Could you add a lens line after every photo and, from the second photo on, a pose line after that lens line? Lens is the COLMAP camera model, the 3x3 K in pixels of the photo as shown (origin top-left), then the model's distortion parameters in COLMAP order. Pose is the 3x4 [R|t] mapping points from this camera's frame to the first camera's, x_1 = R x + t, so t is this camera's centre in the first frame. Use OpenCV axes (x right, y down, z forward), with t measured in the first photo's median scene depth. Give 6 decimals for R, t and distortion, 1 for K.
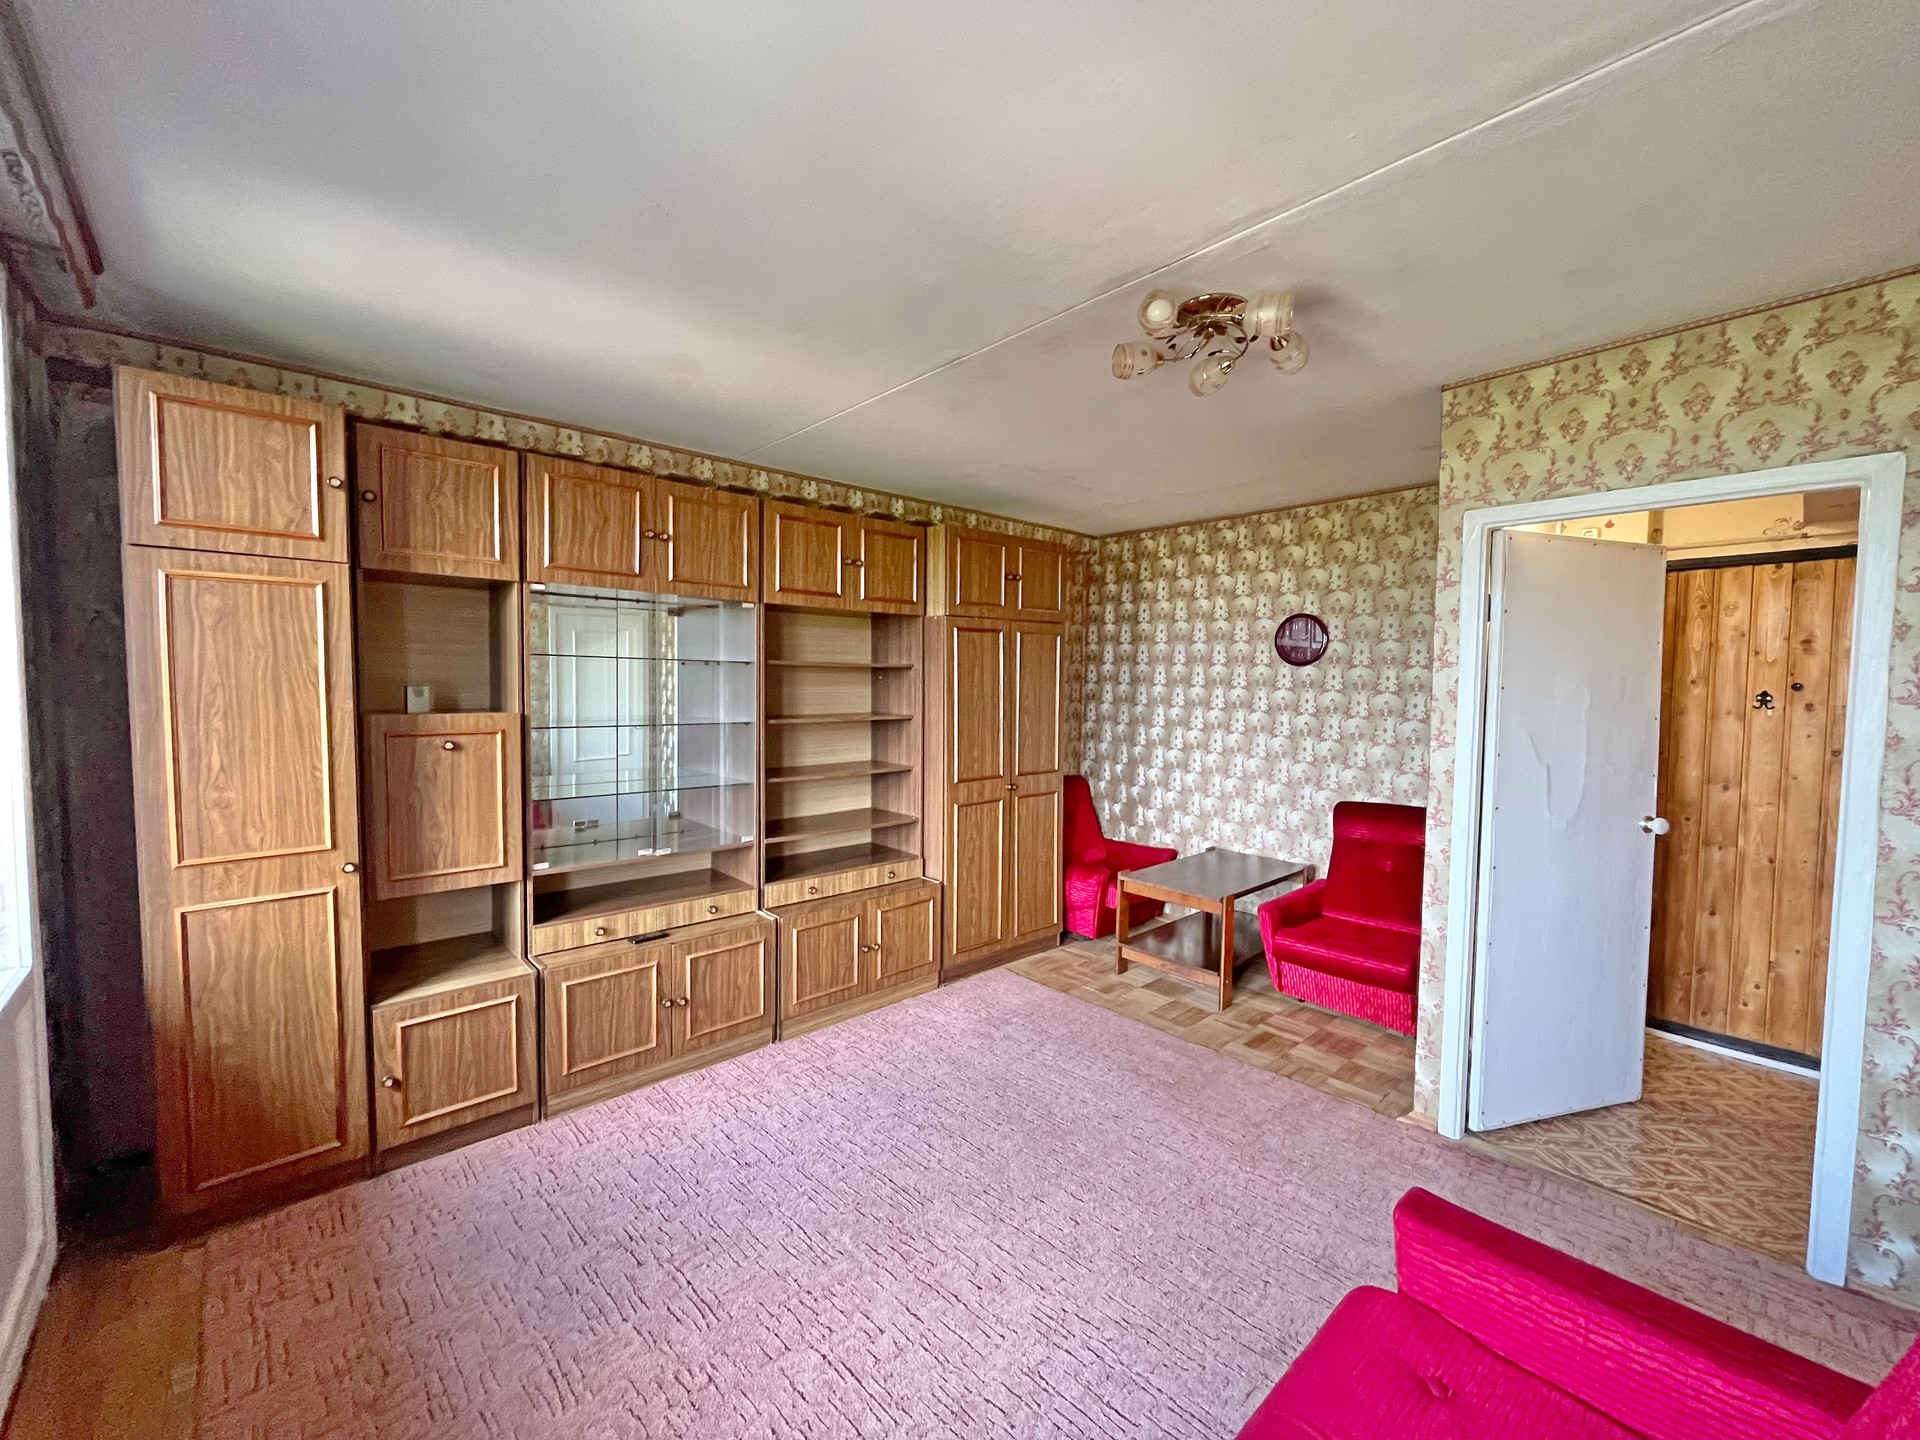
lens RADIAL K [[781.3, 0, 960.0], [0, 781.3, 720.0], [0, 0, 1]] dist [-0.002405, -0.000485]
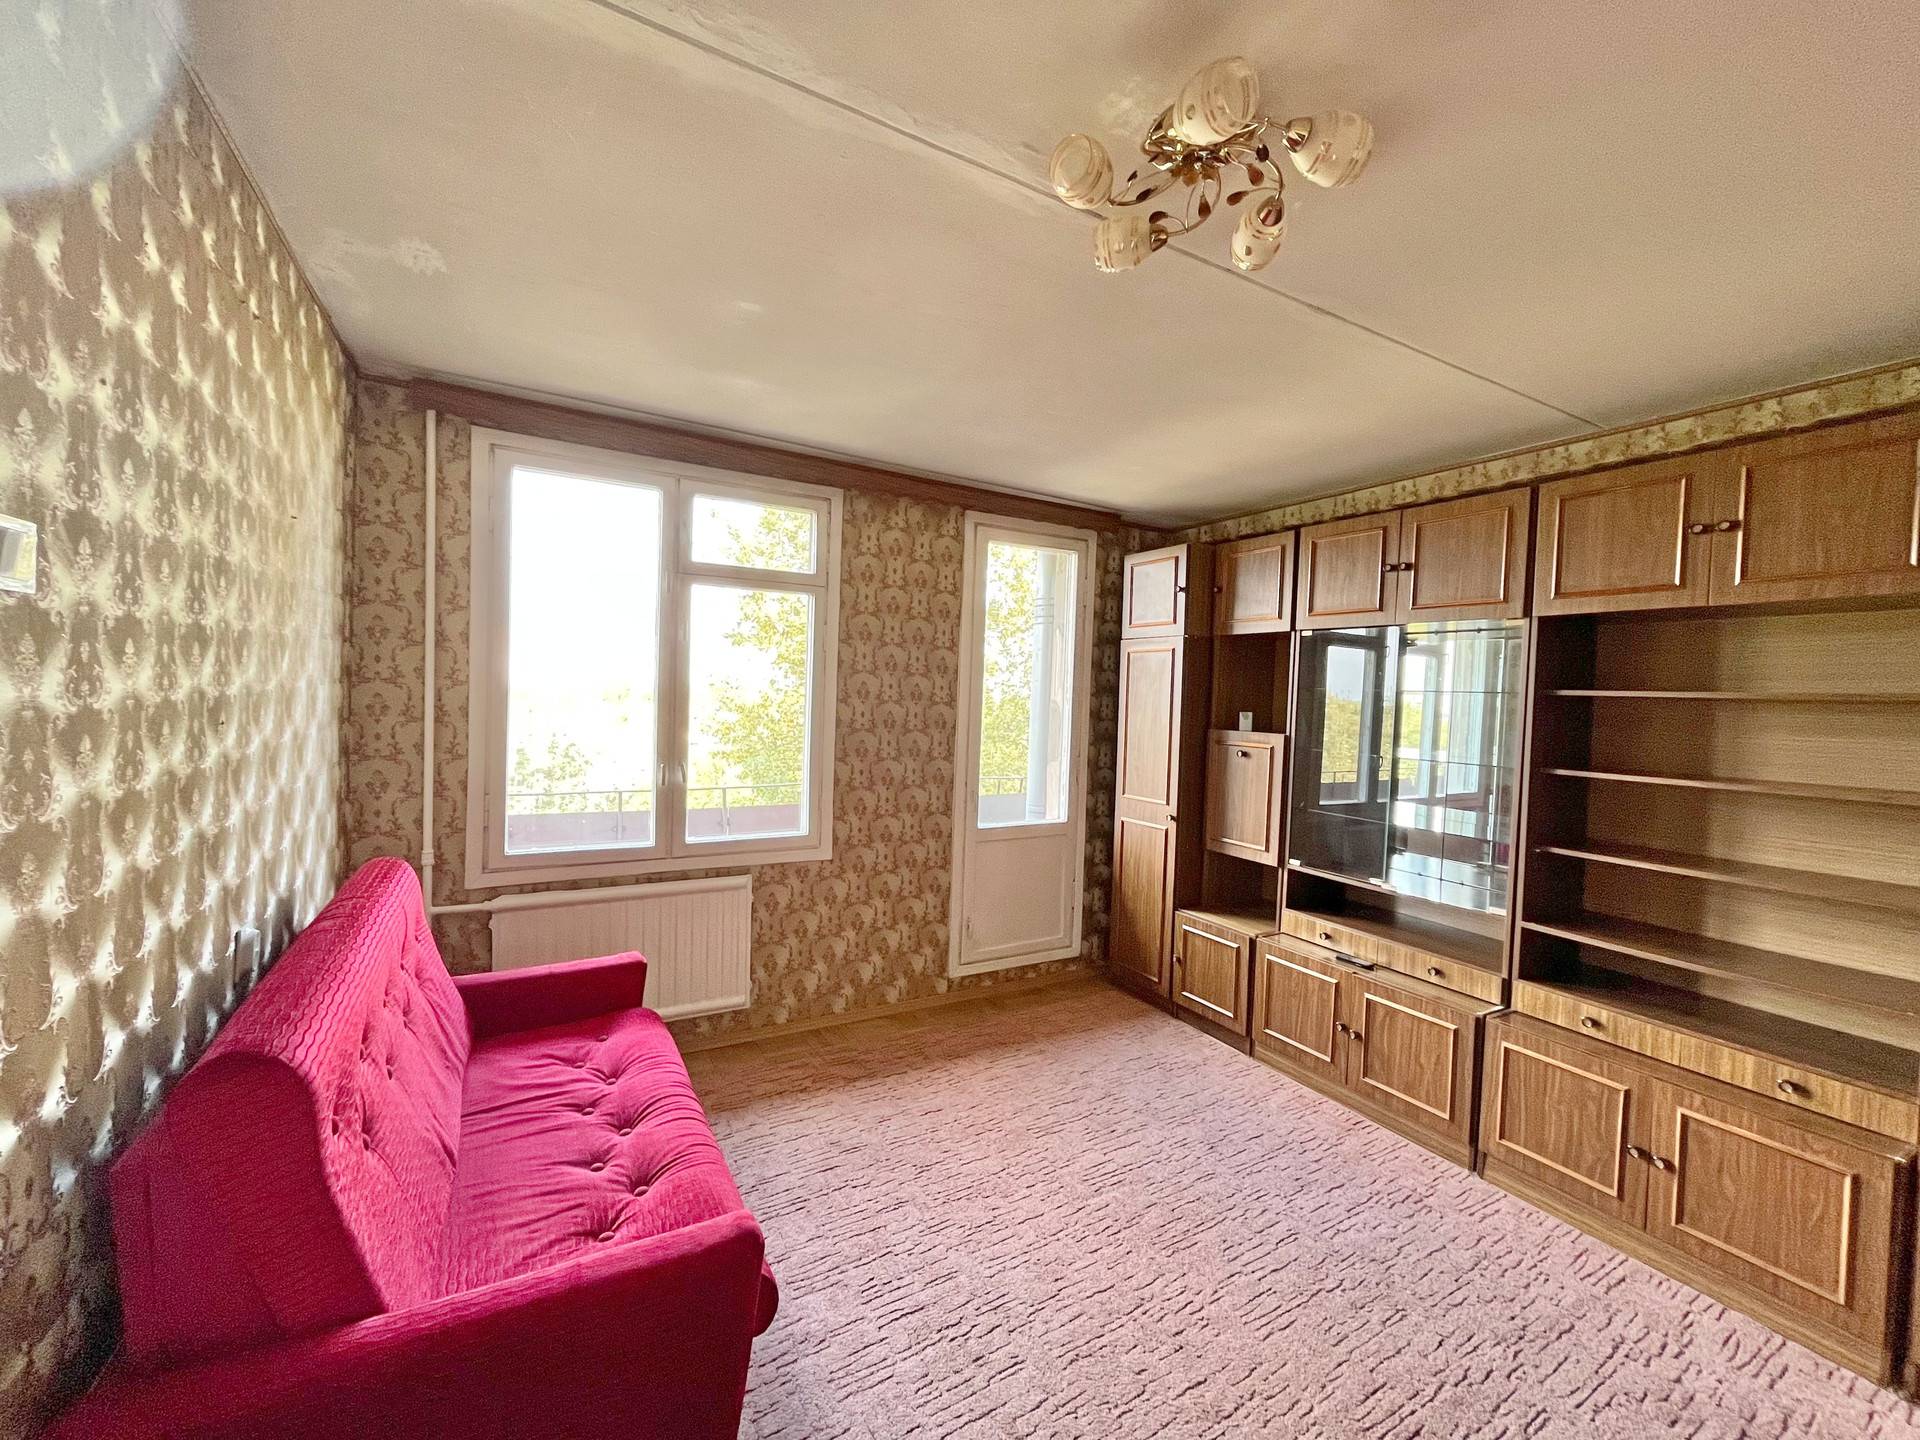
lens RADIAL K [[782.8, 0, 959.0], [0, 782.8, 724.0], [0, 0, 1]] dist [-0.000488, 0.000155]
pose [[-0.220997, 0.017669, -0.975114, 0.605590], [-0.082613, 0.995903, 0.036769, -0.023435], [0.971769, 0.088683, -0.218632, 0.587842]]
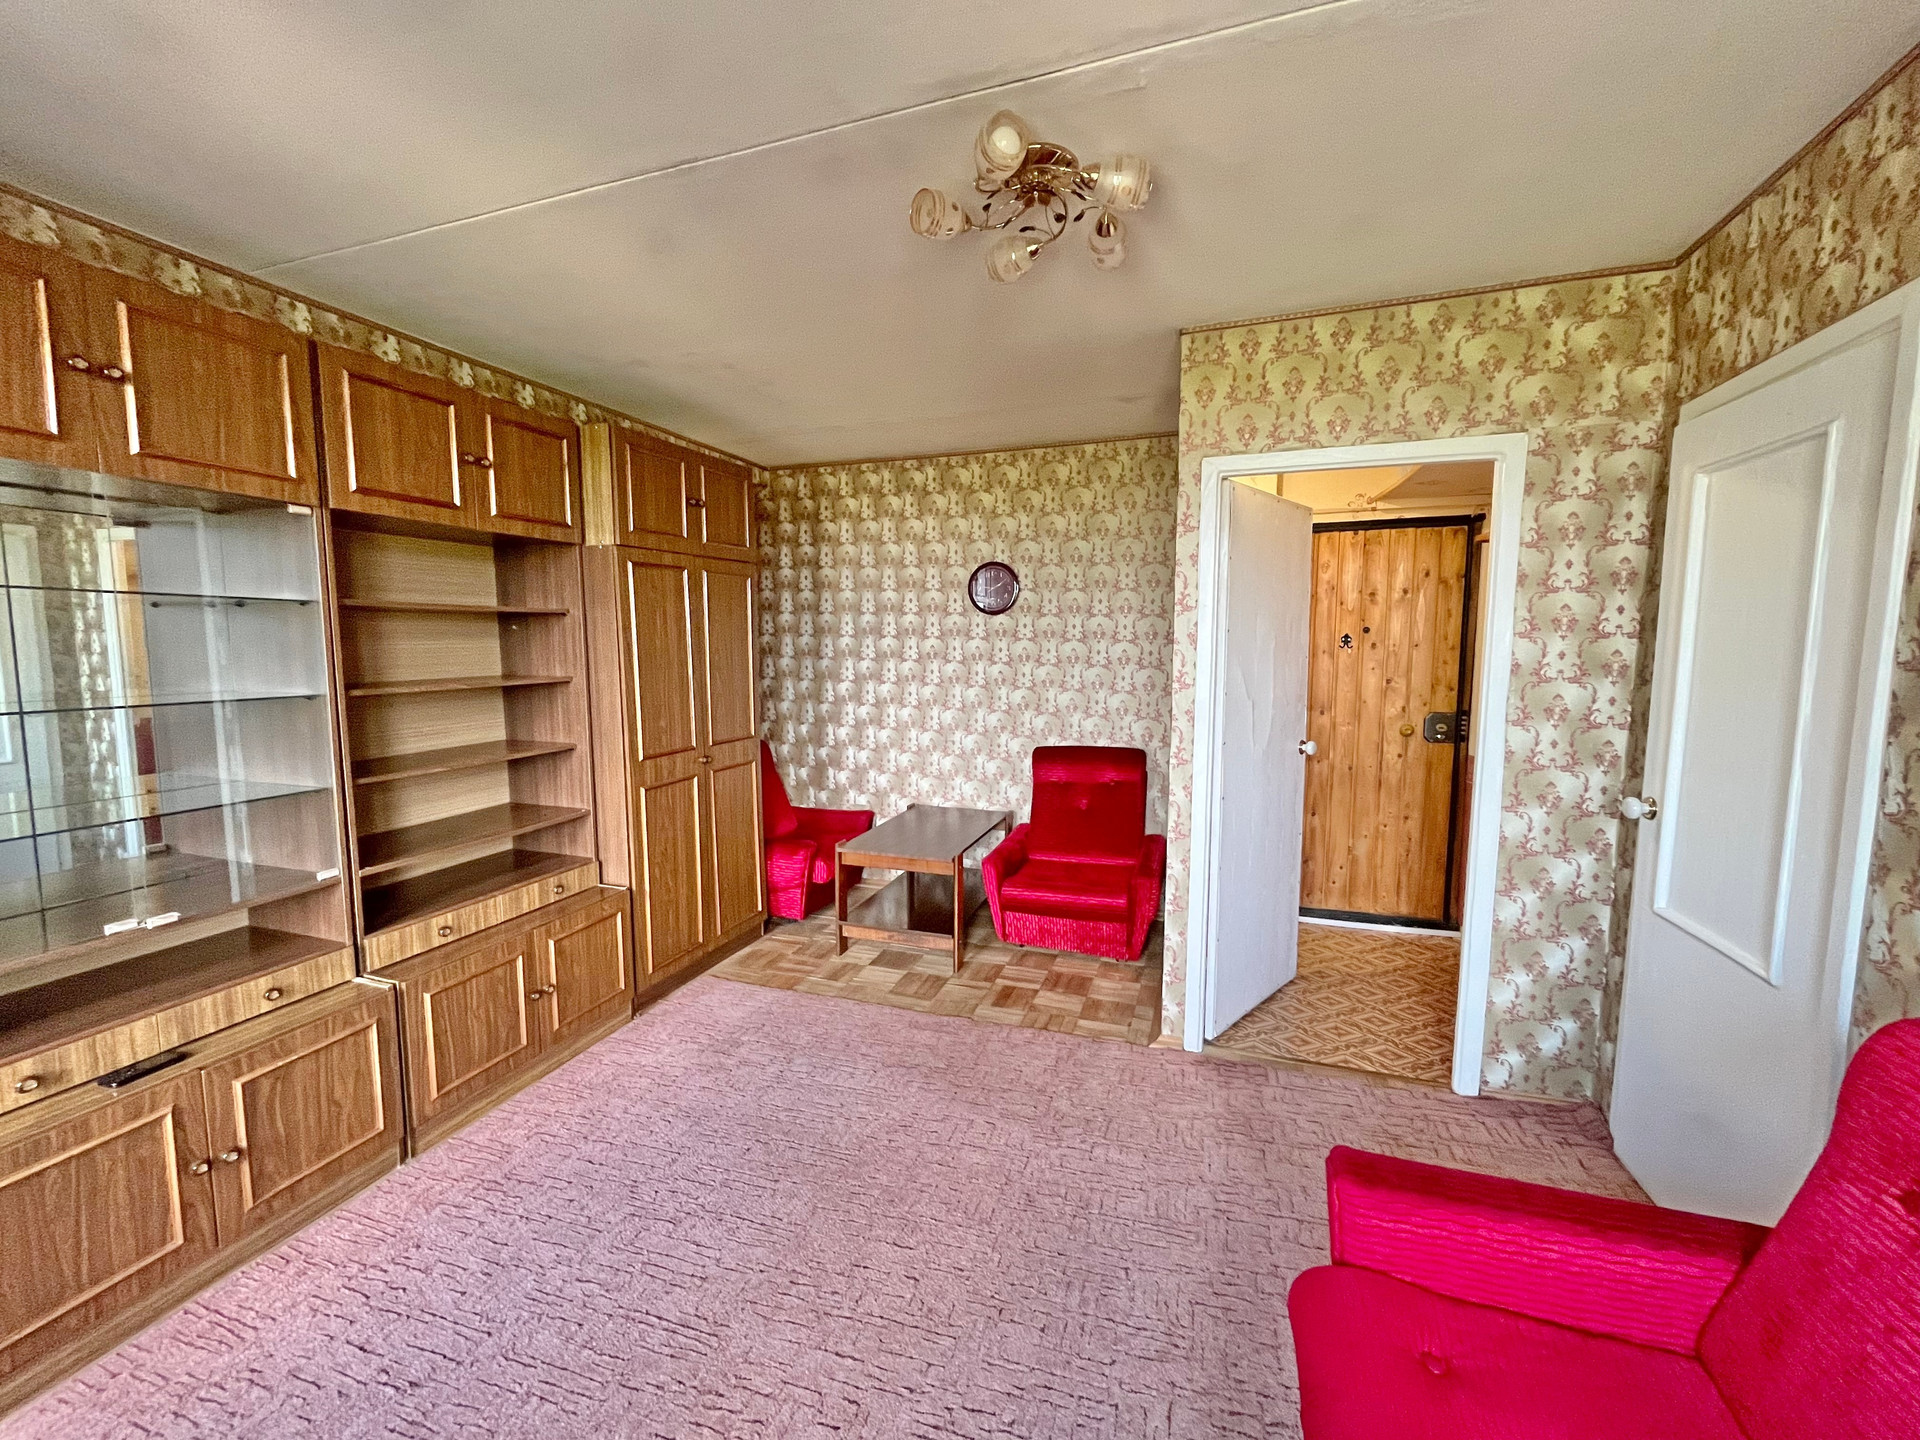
lens RADIAL K [[781.3, 0, 960.0], [0, 781.3, 720.0], [0, 0, 1]] dist [-0.002405, -0.000485]
pose [[0.877467, -0.059851, 0.475888, -0.105466], [0.034074, 0.997456, 0.062620, 0.001212], [-0.478425, -0.038731, 0.877274, 0.173313]]
